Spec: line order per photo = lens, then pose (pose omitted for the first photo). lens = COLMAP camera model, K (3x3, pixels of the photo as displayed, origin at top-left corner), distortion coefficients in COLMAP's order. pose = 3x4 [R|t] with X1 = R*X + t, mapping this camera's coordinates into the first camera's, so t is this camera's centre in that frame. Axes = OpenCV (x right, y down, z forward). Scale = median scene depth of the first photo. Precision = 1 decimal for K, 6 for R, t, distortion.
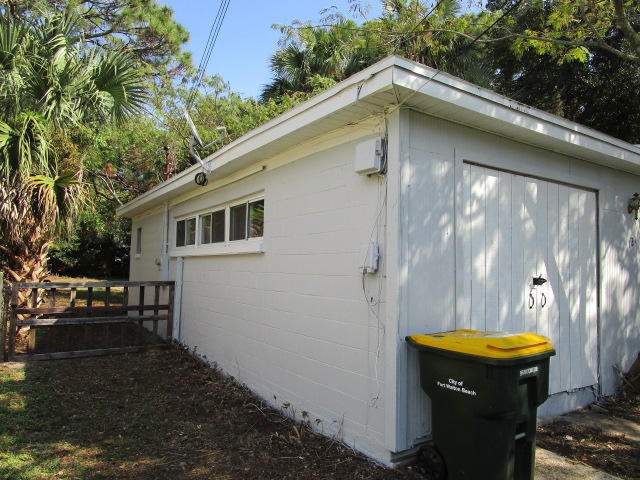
lens RADIAL K [[452.9, 0, 320.0], [0, 452.9, 240.0], [0, 0, 1]] dist [-0.025348, 0.005527]
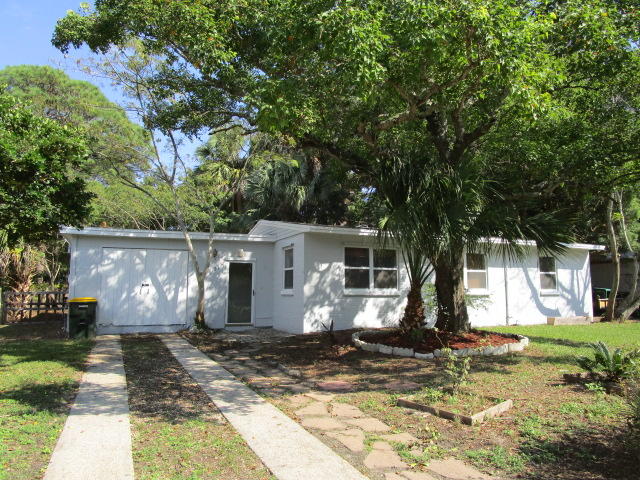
lens RADIAL K [[452.9, 0, 320.0], [0, 452.9, 240.0], [0, 0, 1]] dist [-0.025348, 0.005527]
pose [[0.984223, -0.040792, -0.172167, 2.113203], [0.032205, 0.998108, -0.052382, -0.010533], [0.173978, 0.046011, 0.983674, -1.666138]]
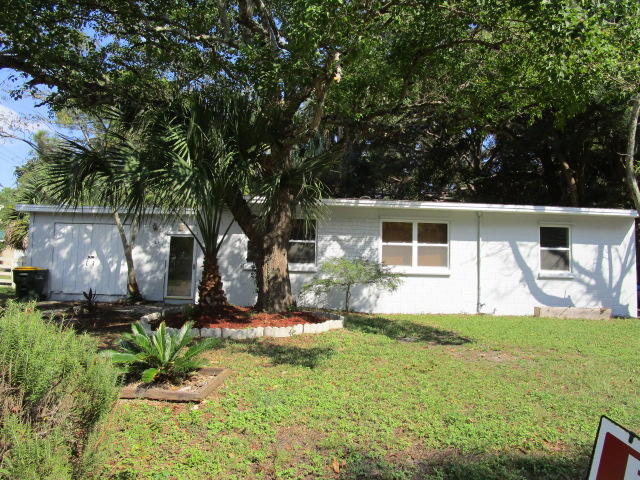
lens RADIAL K [[452.9, 0, 320.0], [0, 452.9, 240.0], [0, 0, 1]] dist [-0.025348, 0.005527]
pose [[0.856231, -0.041145, -0.514953, 3.457236], [0.028337, 0.999063, -0.032709, 0.116684], [0.515816, 0.013414, 0.856594, -0.838675]]
